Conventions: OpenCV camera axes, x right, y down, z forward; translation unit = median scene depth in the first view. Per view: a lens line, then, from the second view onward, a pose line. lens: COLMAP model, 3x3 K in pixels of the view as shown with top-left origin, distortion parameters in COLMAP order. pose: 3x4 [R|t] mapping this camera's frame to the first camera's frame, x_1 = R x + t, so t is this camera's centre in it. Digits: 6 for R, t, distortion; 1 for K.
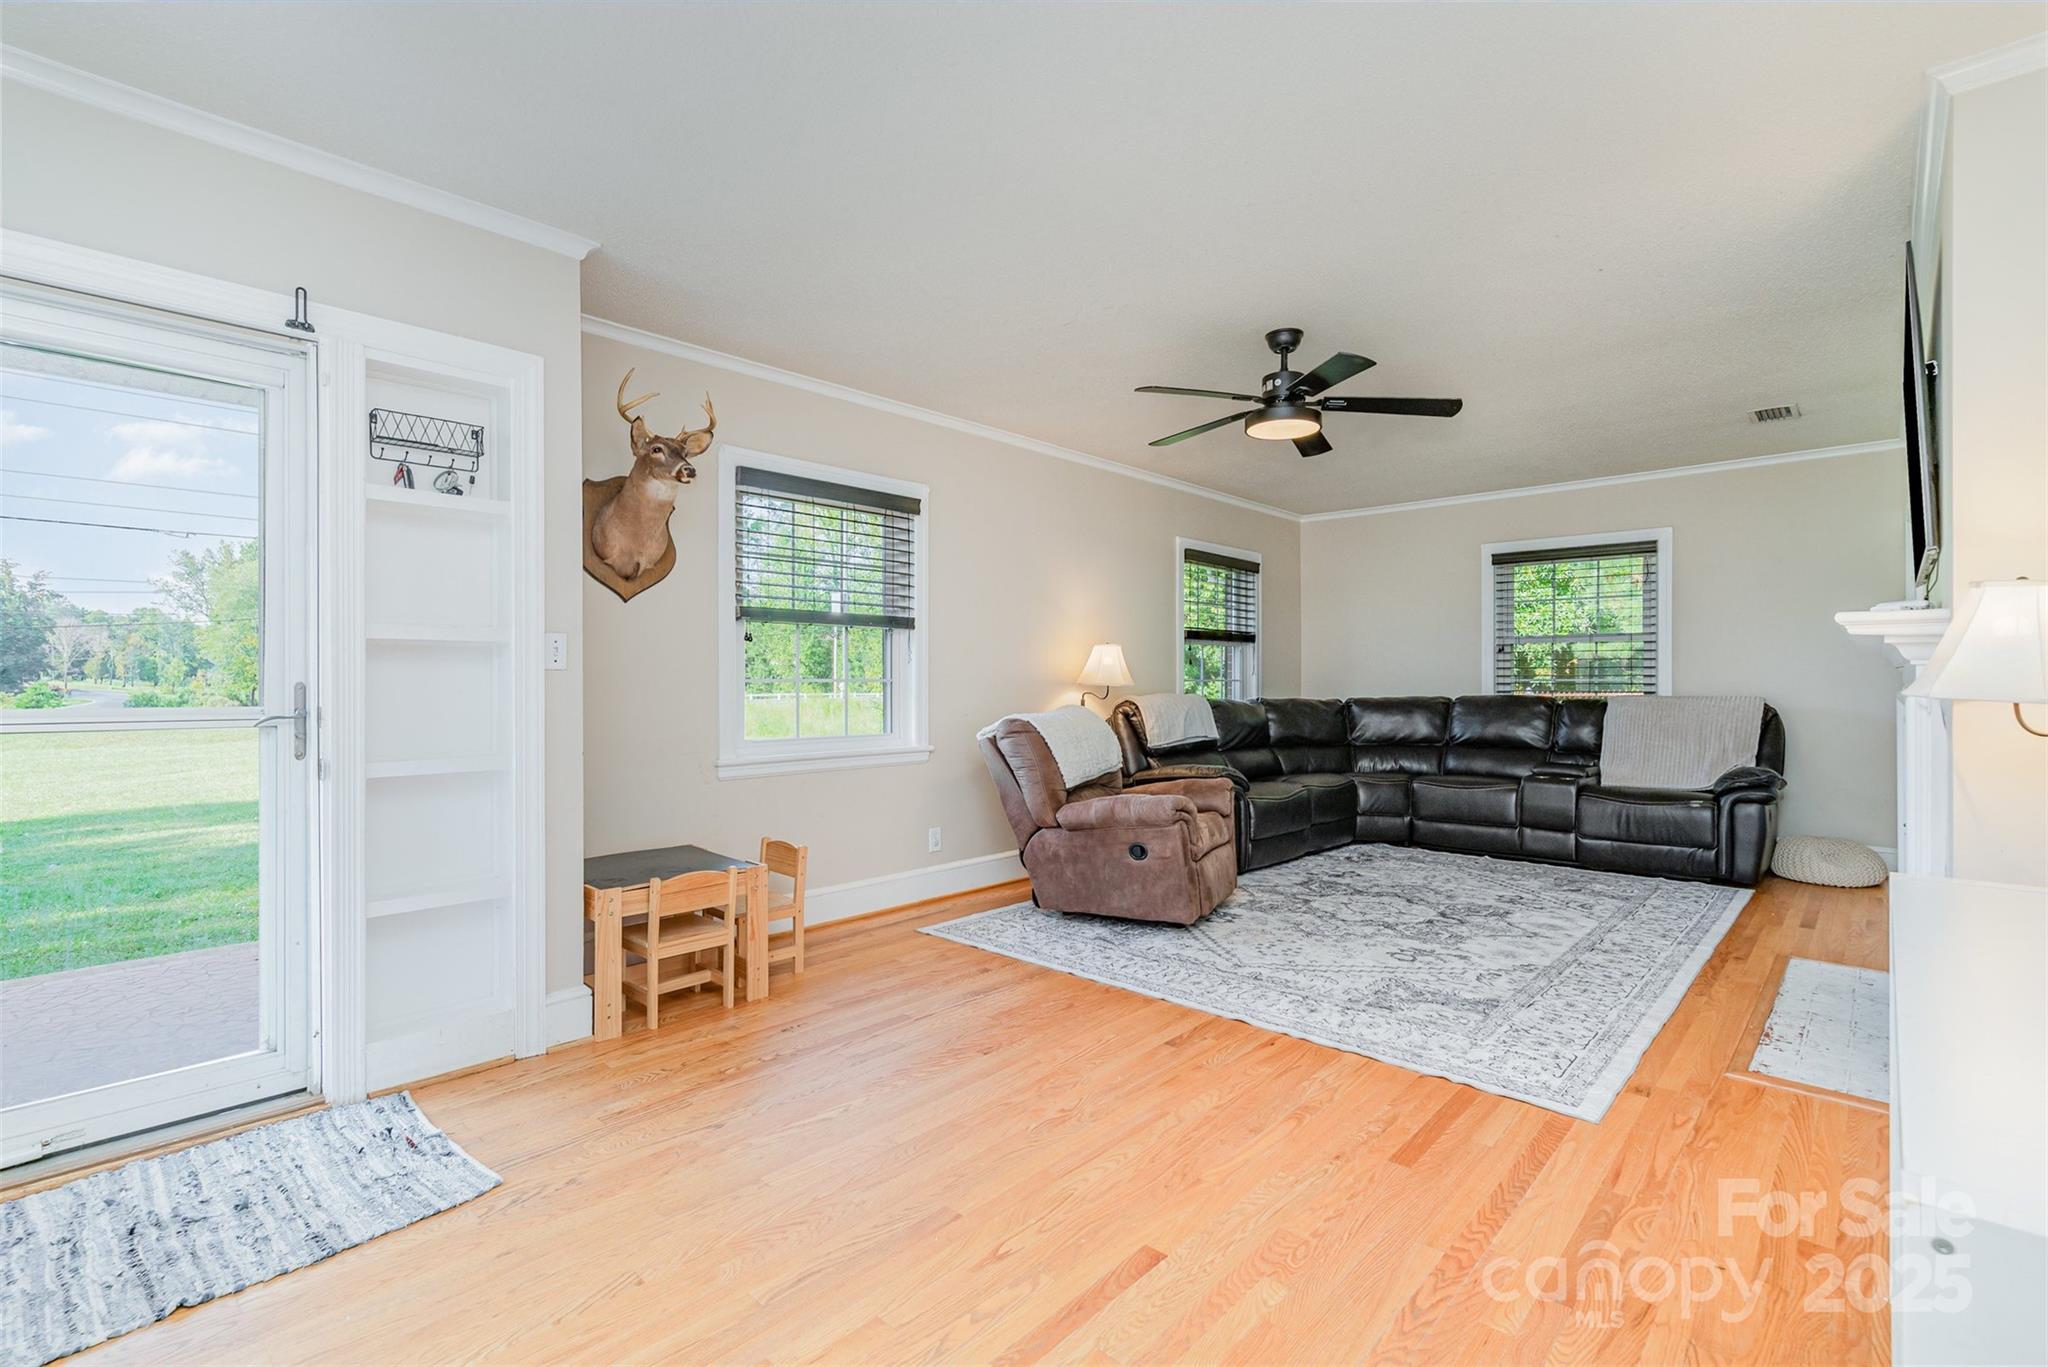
lens RADIAL K [[928.9, 0, 1023.4], [0, 928.9, 685.9], [0, 0, 1]] dist [-0.002022, 0.001792]
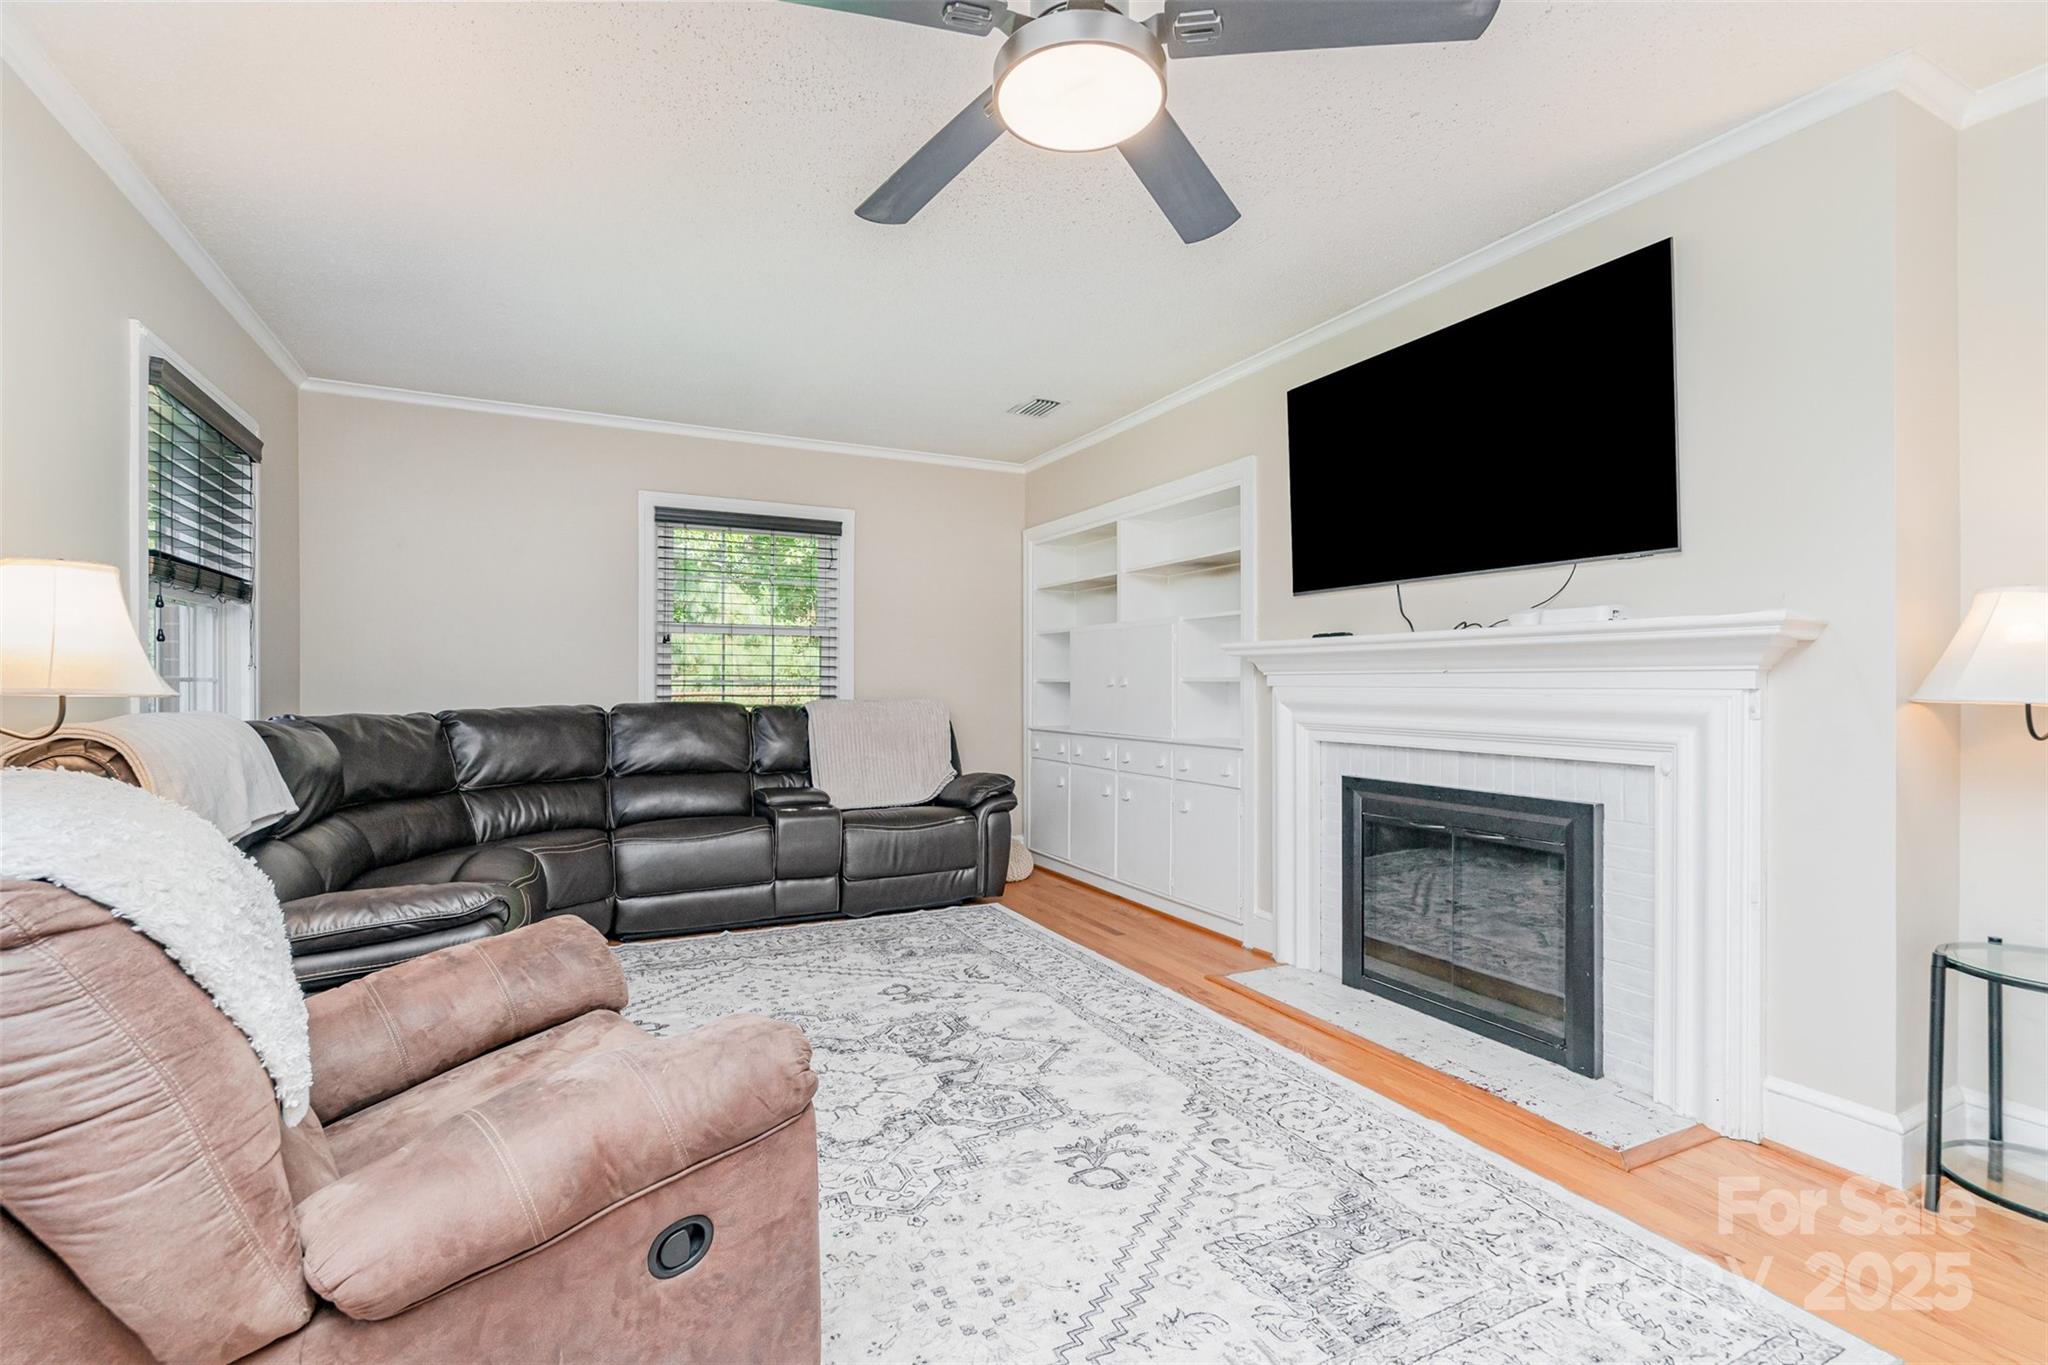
lens RADIAL K [[928.9, 0, 1022.2], [0, 928.9, 686.3], [0, 0, 1]] dist [-0.002022, 0.001792]
pose [[0.343181, -0.003080, 0.939264, -0.092146], [0.002711, 0.999994, 0.002289, -0.003831], [-0.939265, 0.001761, 0.343187, 0.596448]]
